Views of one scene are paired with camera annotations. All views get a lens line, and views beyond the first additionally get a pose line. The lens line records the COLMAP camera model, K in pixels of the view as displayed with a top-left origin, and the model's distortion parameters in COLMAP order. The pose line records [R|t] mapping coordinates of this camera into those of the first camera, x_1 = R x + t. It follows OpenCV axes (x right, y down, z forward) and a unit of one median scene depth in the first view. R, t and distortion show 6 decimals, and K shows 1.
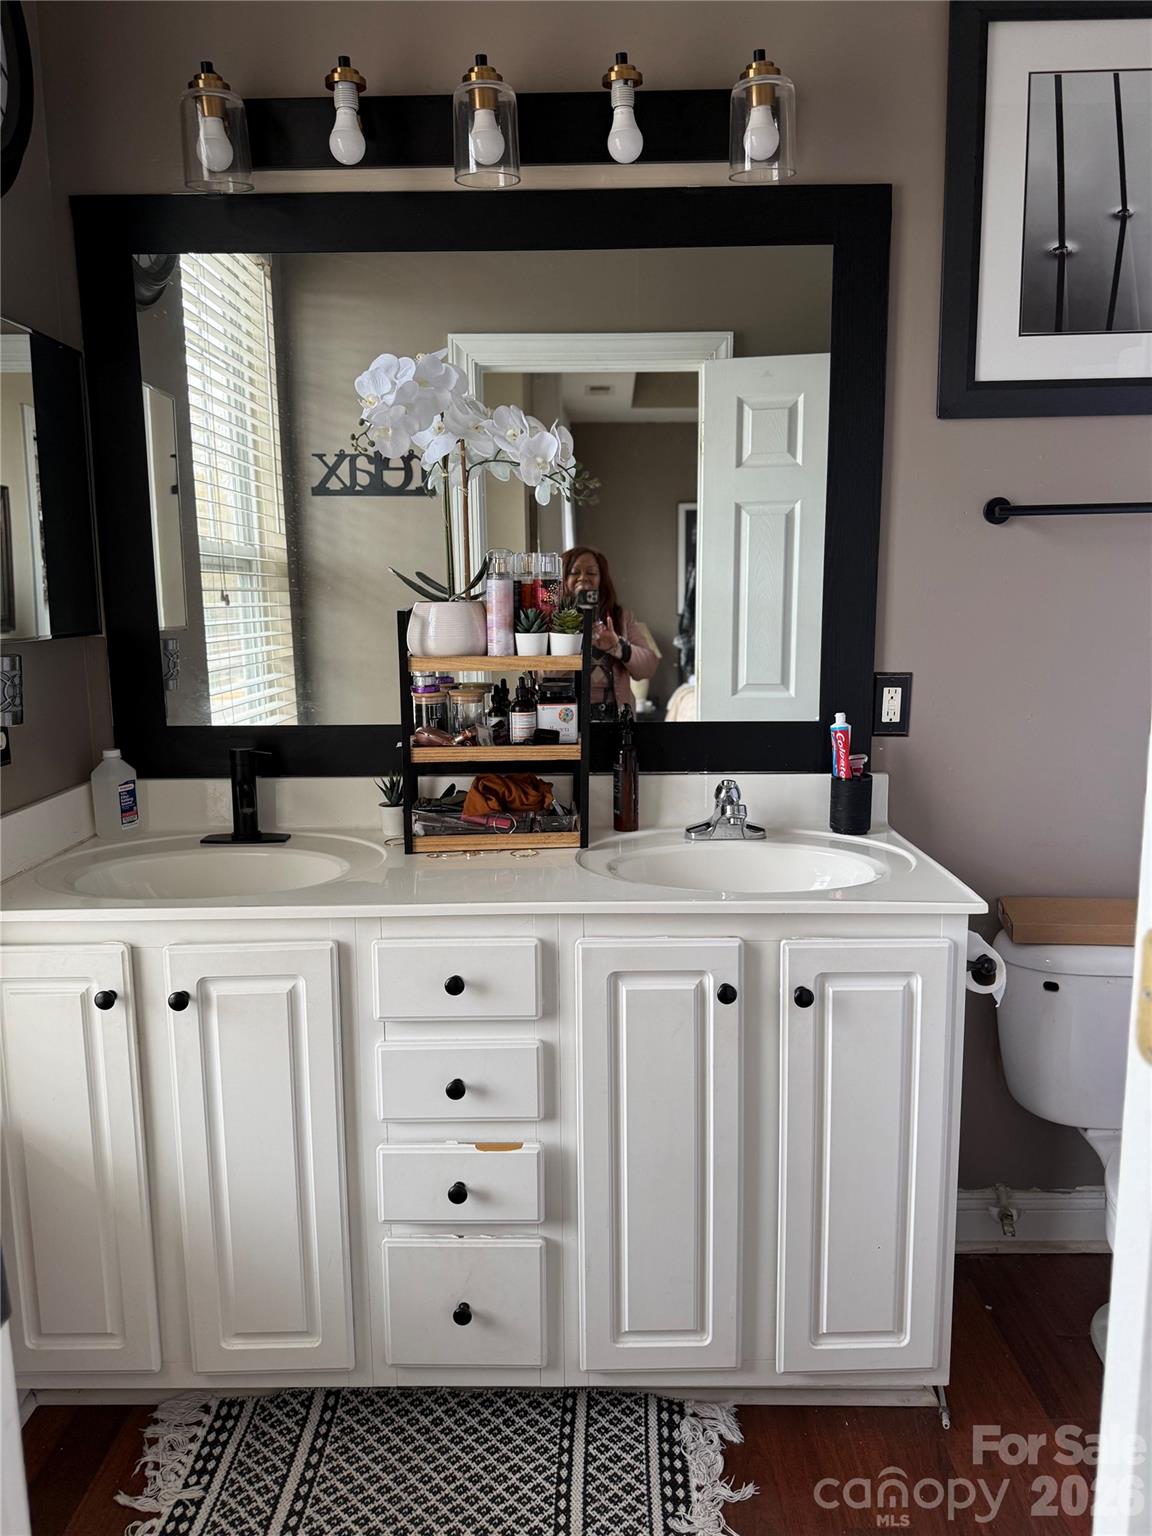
lens RADIAL K [[1068.8, 0, 582.5], [0, 1068.8, 776.7], [0, 0, 1]] dist [0.005062, -0.007054]
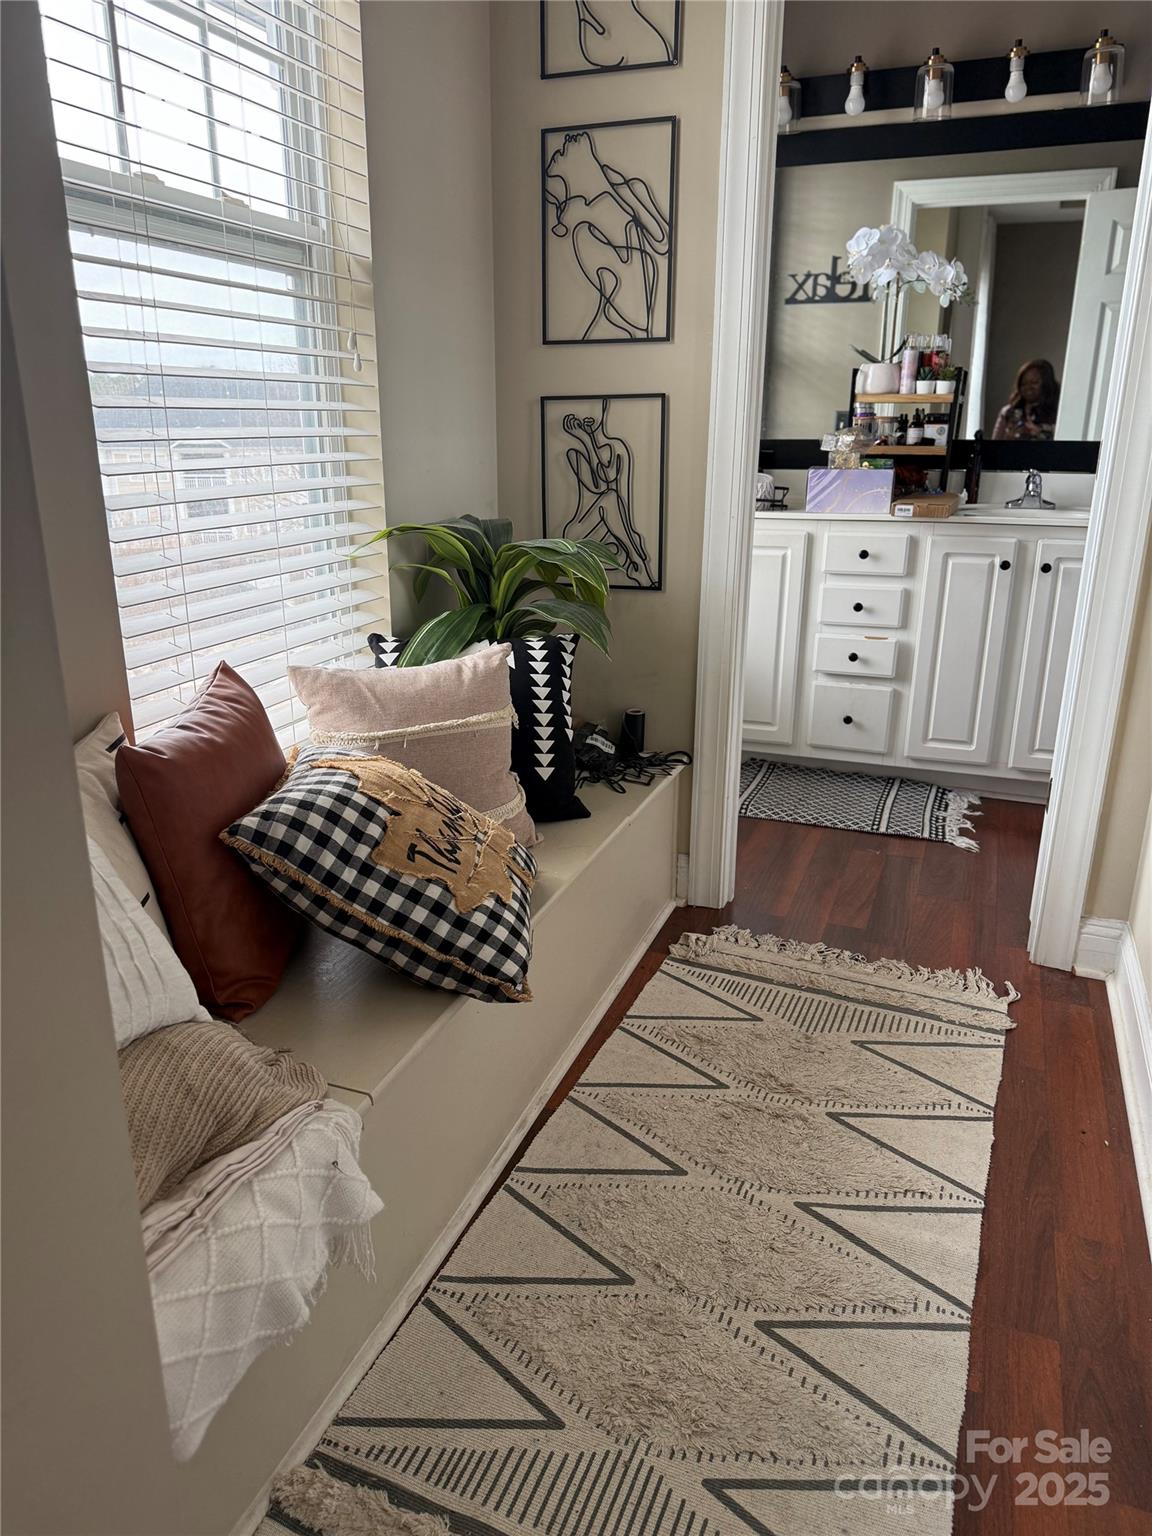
lens RADIAL K [[1068.8, 0, 556.5], [0, 1068.8, 757.4], [0, 0, 1]] dist [0.005062, -0.007054]
pose [[0.928561, 0.124434, -0.349700, 0.086142], [-0.072173, 0.984680, 0.158736, 0.255721], [0.364095, -0.122157, 0.923316, -1.002920]]
